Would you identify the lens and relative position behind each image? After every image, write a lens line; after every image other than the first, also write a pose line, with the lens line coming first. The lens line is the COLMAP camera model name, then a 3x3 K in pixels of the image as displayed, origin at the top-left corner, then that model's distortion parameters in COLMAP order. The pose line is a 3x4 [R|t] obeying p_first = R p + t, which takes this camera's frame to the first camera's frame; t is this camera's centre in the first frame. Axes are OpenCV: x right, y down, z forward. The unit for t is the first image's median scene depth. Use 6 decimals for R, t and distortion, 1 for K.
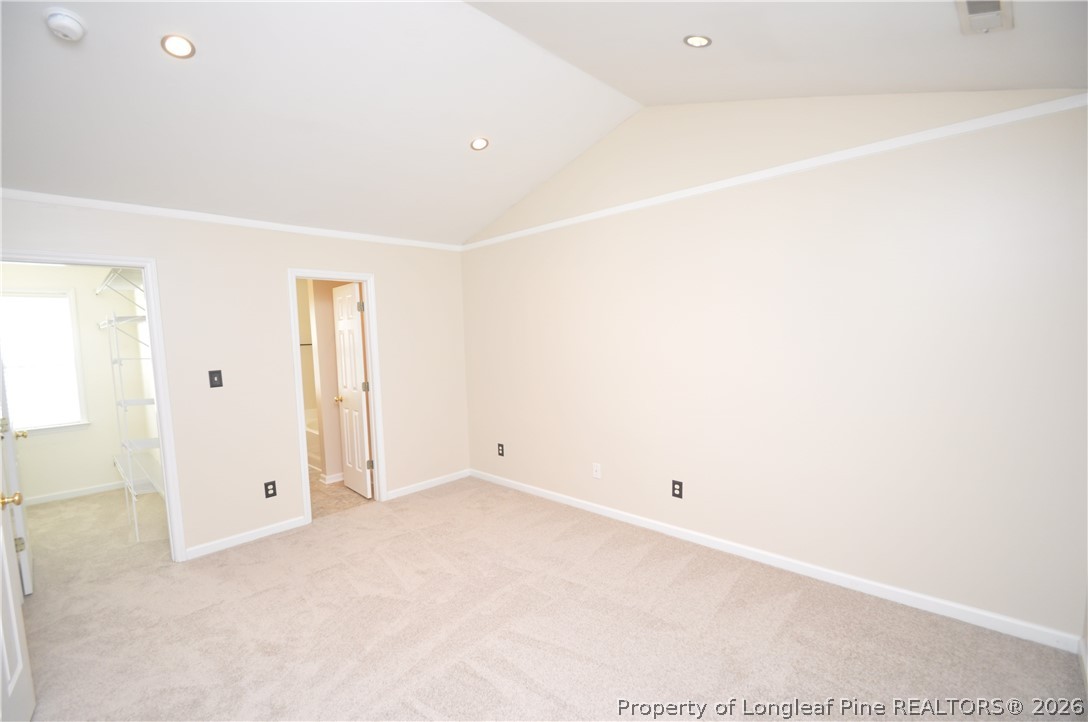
lens RADIAL K [[476.6, 0, 533.8], [0, 476.6, 371.9], [0, 0, 1]] dist [0.009083, -0.014649]
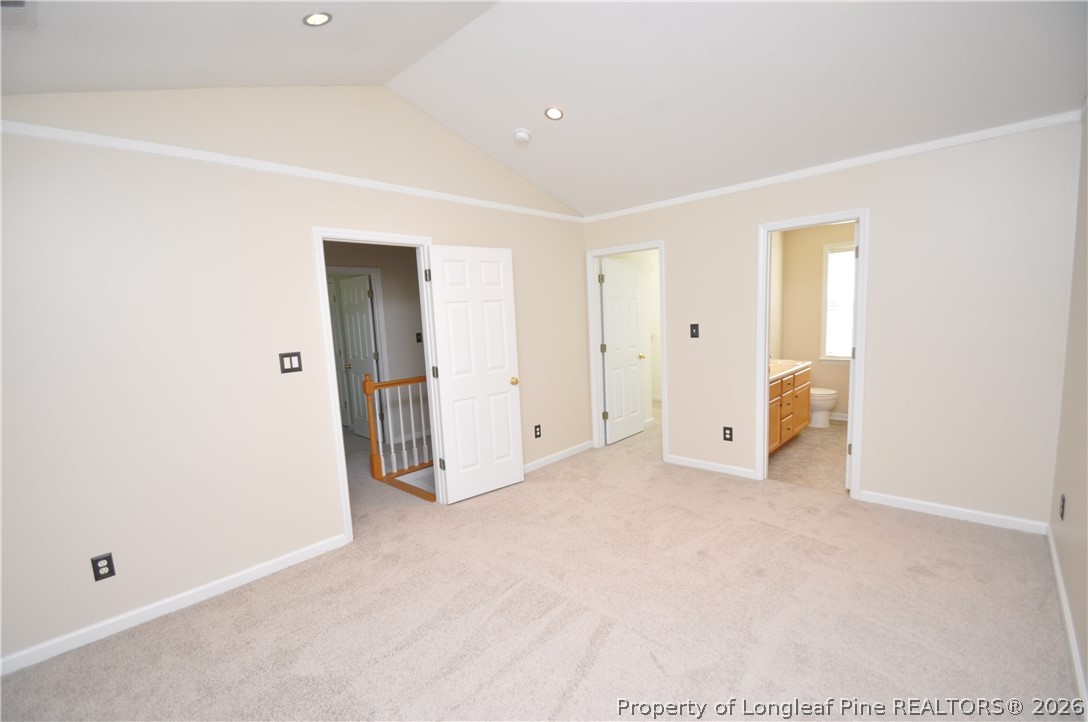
lens RADIAL K [[476.6, 0, 533.8], [0, 476.6, 371.9], [0, 0, 1]] dist [0.009083, -0.014649]
pose [[0.005340, 0.157538, -0.987499, 0.554201], [-0.028303, 0.987141, 0.157328, -0.061988], [0.999585, 0.027109, 0.009730, 0.571907]]
